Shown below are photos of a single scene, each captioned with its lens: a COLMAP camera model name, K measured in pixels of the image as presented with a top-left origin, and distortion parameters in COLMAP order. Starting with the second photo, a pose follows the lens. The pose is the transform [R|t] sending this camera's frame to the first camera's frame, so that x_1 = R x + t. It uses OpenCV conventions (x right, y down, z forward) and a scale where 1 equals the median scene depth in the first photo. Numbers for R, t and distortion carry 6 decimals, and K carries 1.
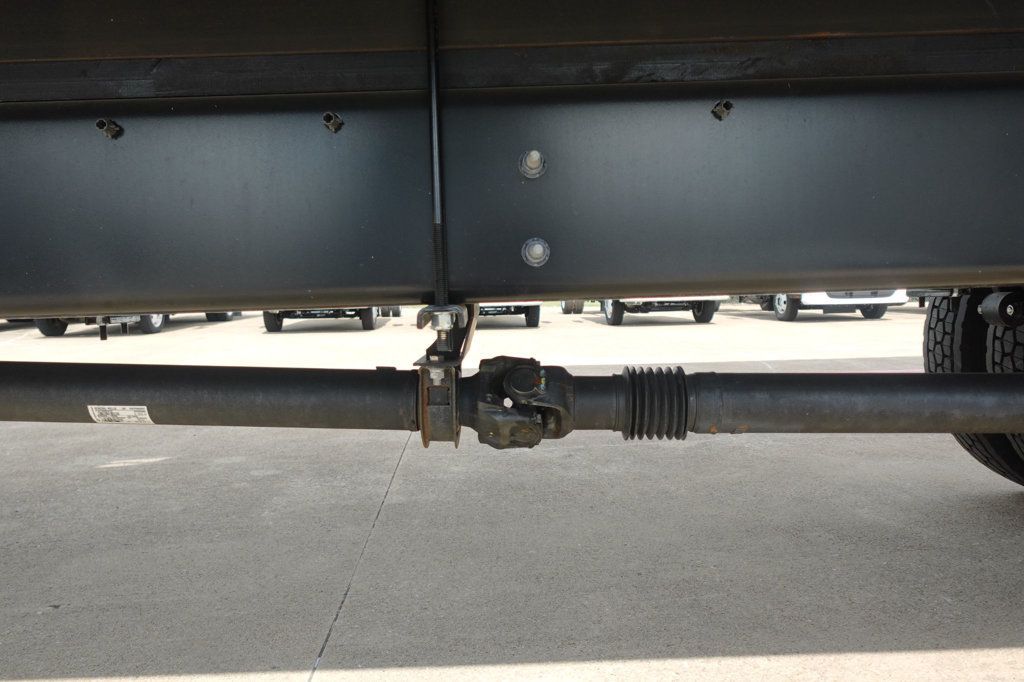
lens RADIAL K [[710.4, 0, 512.8], [0, 710.4, 354.7], [0, 0, 1]] dist [0.000989, 0.003348]
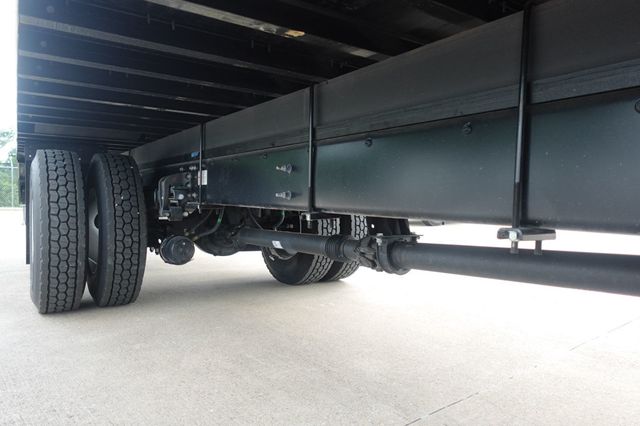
lens RADIAL K [[444.0, 0, 320.5], [0, 444.0, 221.6], [0, 0, 1]] dist [0.000989, 0.003348]
pose [[-0.597285, -0.010423, 0.801961, -0.706619], [0.047860, 0.997670, 0.048612, -0.081173], [-0.800600, 0.067417, -0.595395, 1.289800]]
